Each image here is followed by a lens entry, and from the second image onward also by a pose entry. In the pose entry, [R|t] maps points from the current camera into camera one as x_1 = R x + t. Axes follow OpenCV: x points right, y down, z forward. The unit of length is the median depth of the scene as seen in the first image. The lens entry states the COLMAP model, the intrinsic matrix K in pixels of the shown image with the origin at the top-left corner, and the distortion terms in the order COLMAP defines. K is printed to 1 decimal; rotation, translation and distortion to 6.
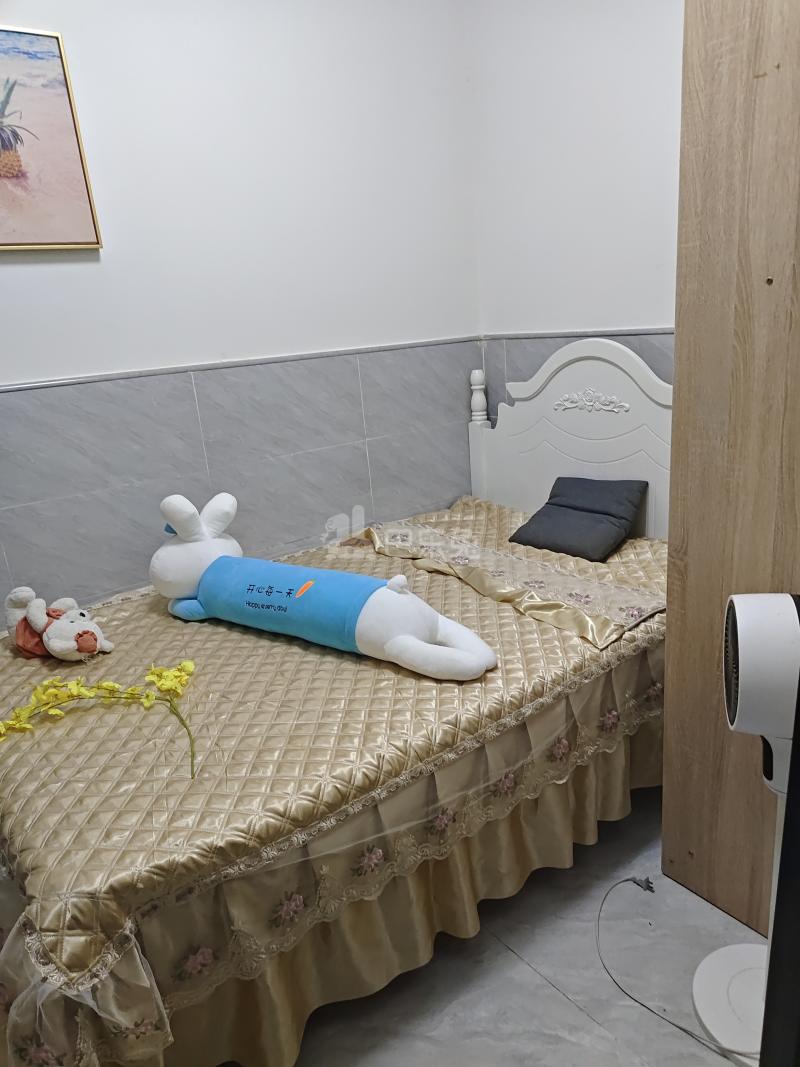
lens RADIAL K [[734.2, 0, 424.1], [0, 734.2, 550.1], [0, 0, 1]] dist [0.003257, -0.000540]
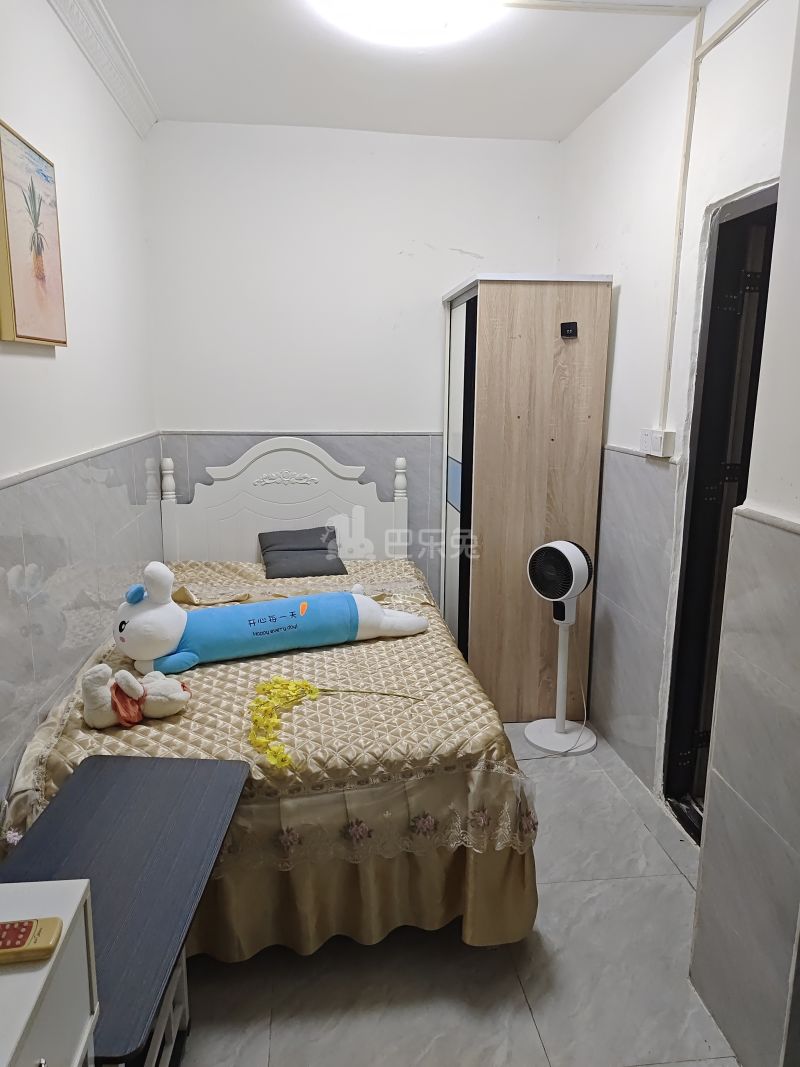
lens RADIAL K [[723.2, 0, 393.9], [0, 723.2, 533.1], [0, 0, 1]] dist [0.039386, -0.053047]
pose [[0.520142, -0.092657, 0.849039, -1.212878], [0.216799, 0.975861, -0.026319, -0.013355], [-0.826106, 0.197760, 0.527674, 0.105519]]
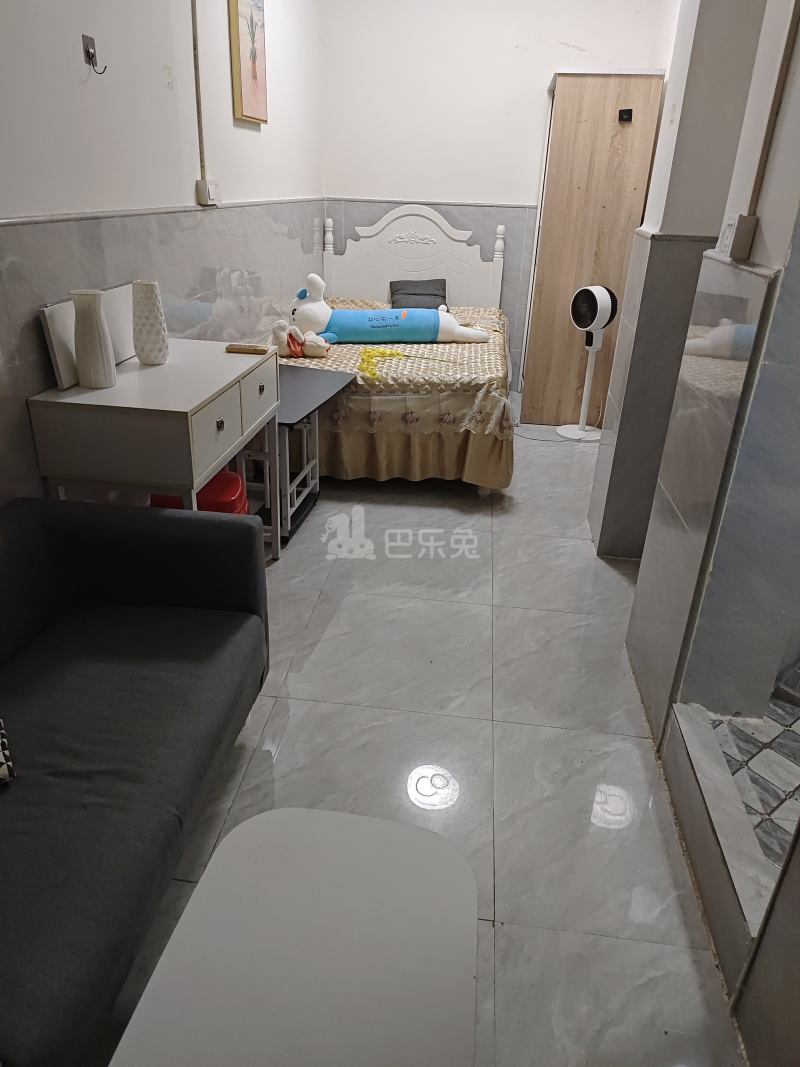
lens RADIAL K [[723.2, 0, 393.9], [0, 723.2, 533.1], [0, 0, 1]] dist [0.039386, -0.053047]
pose [[0.704410, -0.218454, 0.675340, -1.744922], [0.136895, 0.975410, 0.172731, 0.303214], [-0.696467, -0.029223, 0.716993, -0.518990]]
